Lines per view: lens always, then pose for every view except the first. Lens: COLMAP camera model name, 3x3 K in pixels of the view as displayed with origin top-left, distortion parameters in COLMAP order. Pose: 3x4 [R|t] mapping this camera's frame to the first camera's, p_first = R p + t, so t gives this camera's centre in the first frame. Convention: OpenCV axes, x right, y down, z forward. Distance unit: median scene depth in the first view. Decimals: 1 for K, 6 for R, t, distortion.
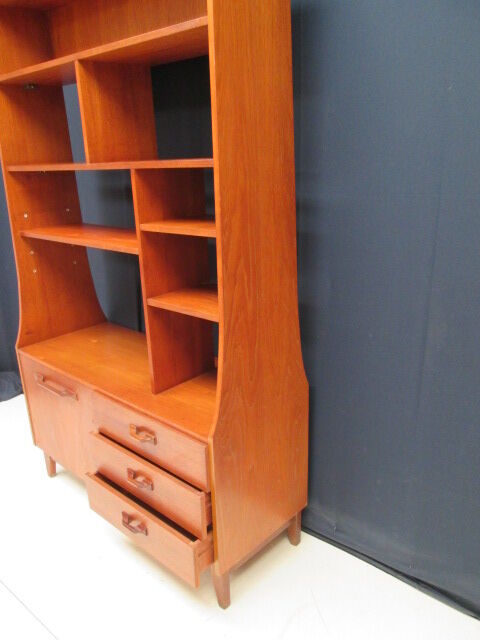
lens RADIAL K [[535.1, 0, 240.0], [0, 535.1, 320.0], [0, 0, 1]] dist [-0.009405, -0.000811]
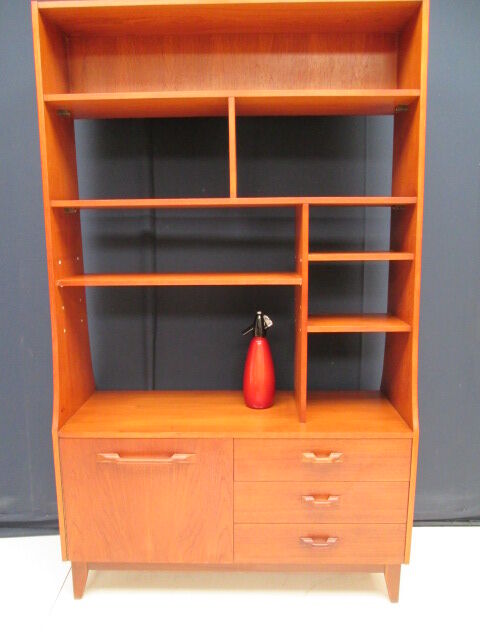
lens RADIAL K [[522.9, 0, 240.0], [0, 522.9, 320.0], [0, 0, 1]] dist [-0.025752, 0.004597]
pose [[0.734954, -0.076651, 0.673771, -0.922340], [0.184029, 0.978848, -0.089382, 0.014707], [-0.652668, 0.189685, 0.733515, 0.321828]]
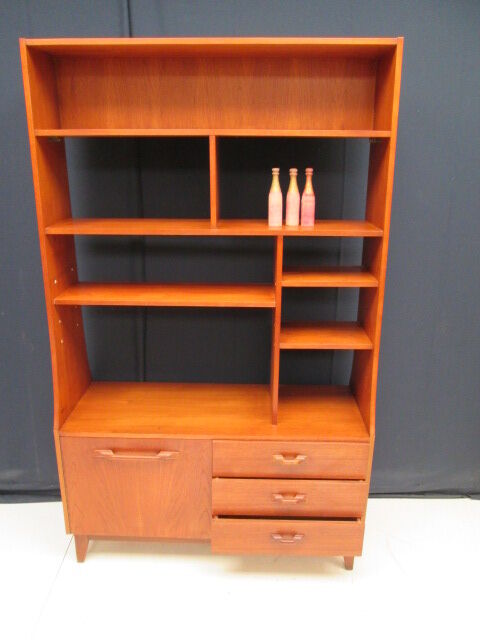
lens RADIAL K [[522.9, 0, 240.0], [0, 522.9, 320.0], [0, 0, 1]] dist [-0.025752, 0.004597]
pose [[0.736240, -0.158834, 0.657816, -0.941510], [0.168558, 0.984470, 0.049054, -0.154636], [-0.655392, 0.074765, 0.751579, 0.190318]]
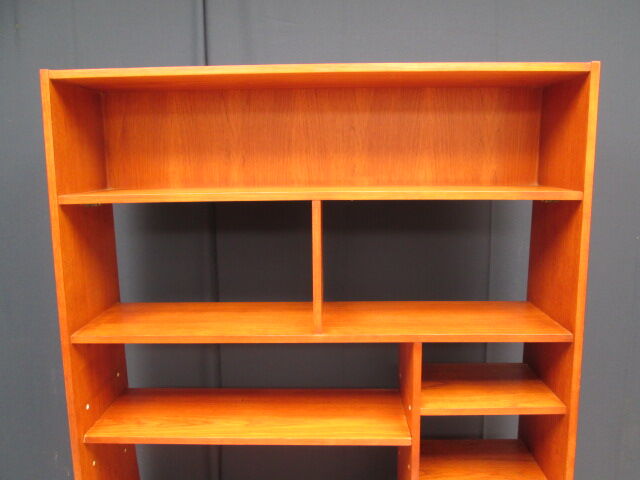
lens RADIAL K [[522.9, 0, 318.5], [0, 522.9, 253.3], [0, 0, 1]] dist [-0.025752, 0.004597]
pose [[0.747652, -0.079019, 0.659373, -0.723067], [0.177352, 0.980592, -0.083582, -0.336419], [-0.639971, 0.179432, 0.747156, 0.448836]]
